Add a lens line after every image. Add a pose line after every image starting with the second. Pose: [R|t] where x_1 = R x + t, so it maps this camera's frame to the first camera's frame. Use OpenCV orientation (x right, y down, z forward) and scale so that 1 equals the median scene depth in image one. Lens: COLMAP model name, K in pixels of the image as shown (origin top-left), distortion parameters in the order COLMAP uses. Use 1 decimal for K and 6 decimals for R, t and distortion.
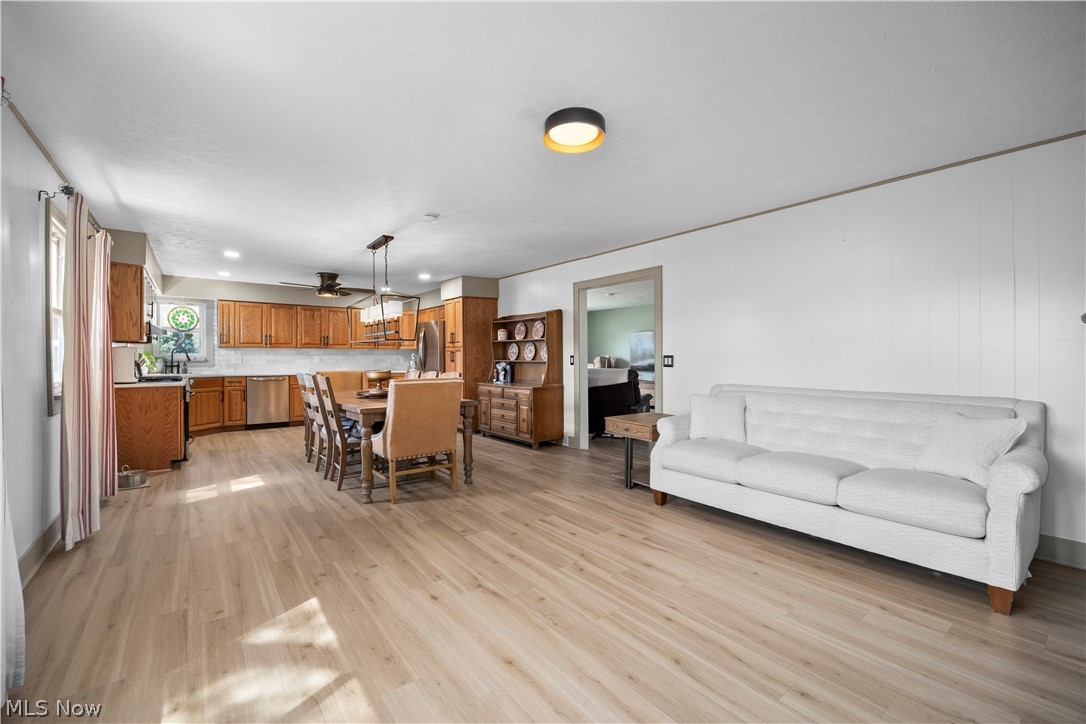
lens RADIAL K [[453.5, 0, 545.1], [0, 453.5, 362.4], [0, 0, 1]] dist [-0.013980, 0.000654]
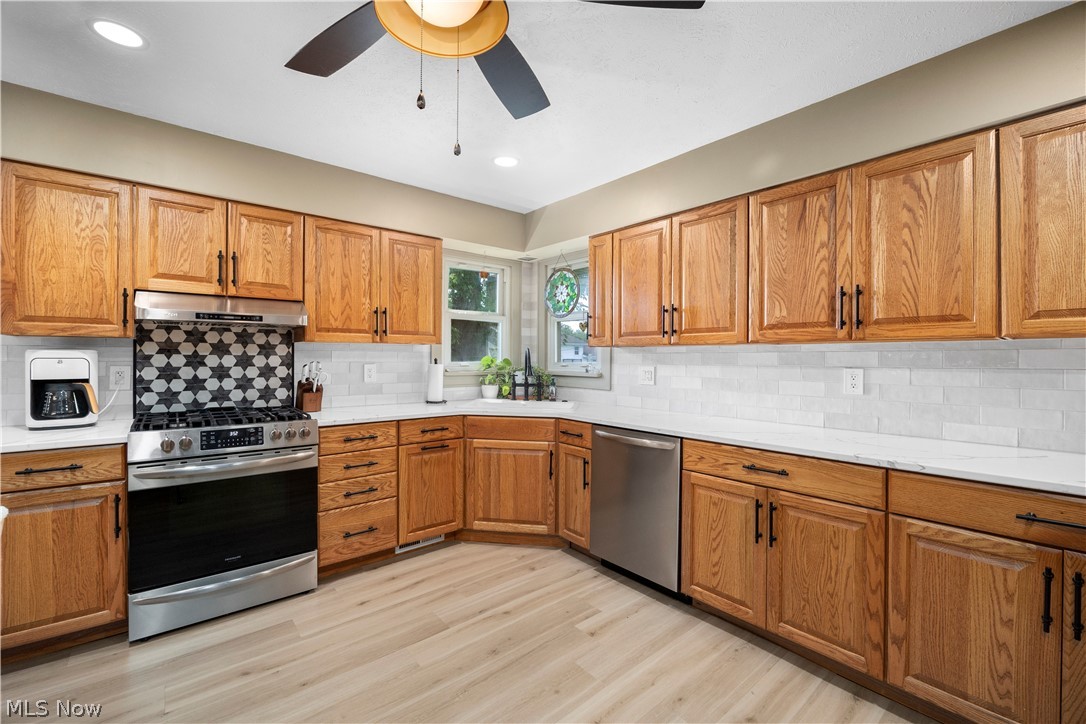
lens RADIAL K [[453.5, 0, 542.0], [0, 453.5, 359.2], [0, 0, 1]] dist [-0.013980, 0.000654]
pose [[0.024699, 0.000473, -0.999695, -0.267432], [-0.016317, 0.999867, 0.000070, -0.019222], [0.999562, 0.016310, 0.024703, 0.875488]]
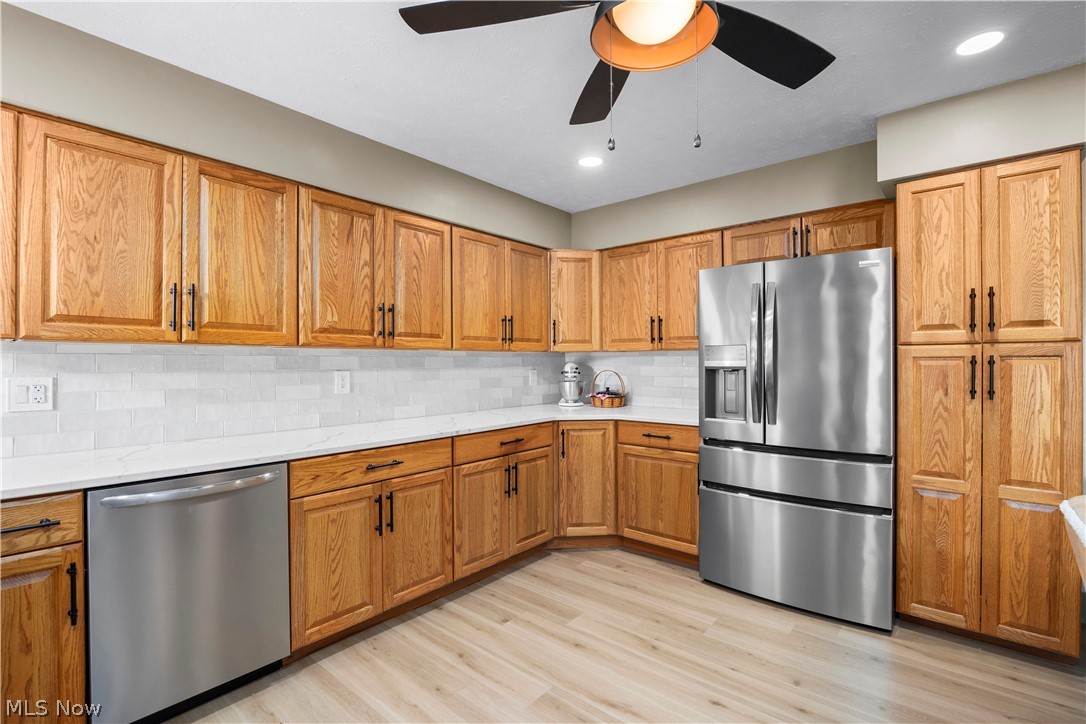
lens RADIAL K [[500.9, 0, 542.5], [0, 500.9, 362.1], [0, 0, 1]] dist [-0.013600, 0.000312]
pose [[0.979835, -0.000774, 0.199806, -0.474774], [0.003332, 0.999917, -0.012463, -0.017943], [-0.199780, 0.012878, 0.979756, 0.696629]]
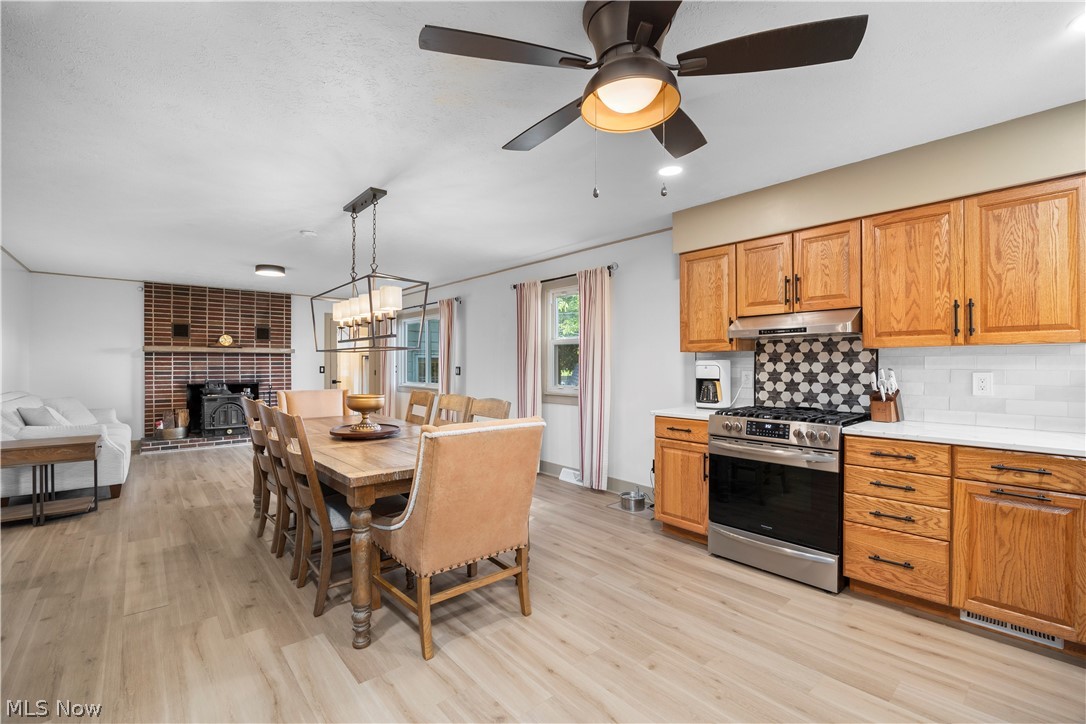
lens RADIAL K [[469.7, 0, 541.4], [0, 469.7, 365.6], [0, 0, 1]] dist [-0.016550, 0.000119]
pose [[-0.999058, -0.001437, -0.043372, -0.361986], [-0.002047, 0.999900, 0.014024, -0.020836], [0.043348, 0.014100, -0.998961, 1.039252]]
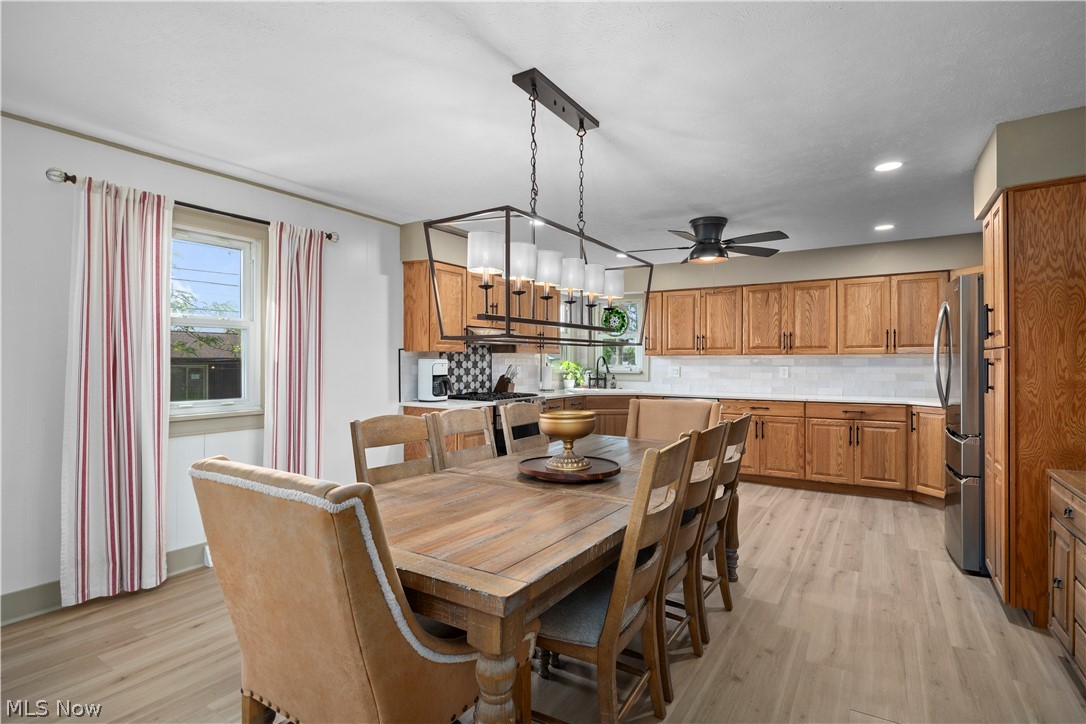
lens RADIAL K [[534.6, 0, 541.6], [0, 534.6, 362.1], [0, 0, 1]] dist [-0.010690, -0.000709]
pose [[0.326201, 0.000916, -0.945300, 0.056896], [-0.011854, 0.999925, -0.003121, -0.016087], [0.945226, 0.012224, 0.326187, 0.507065]]
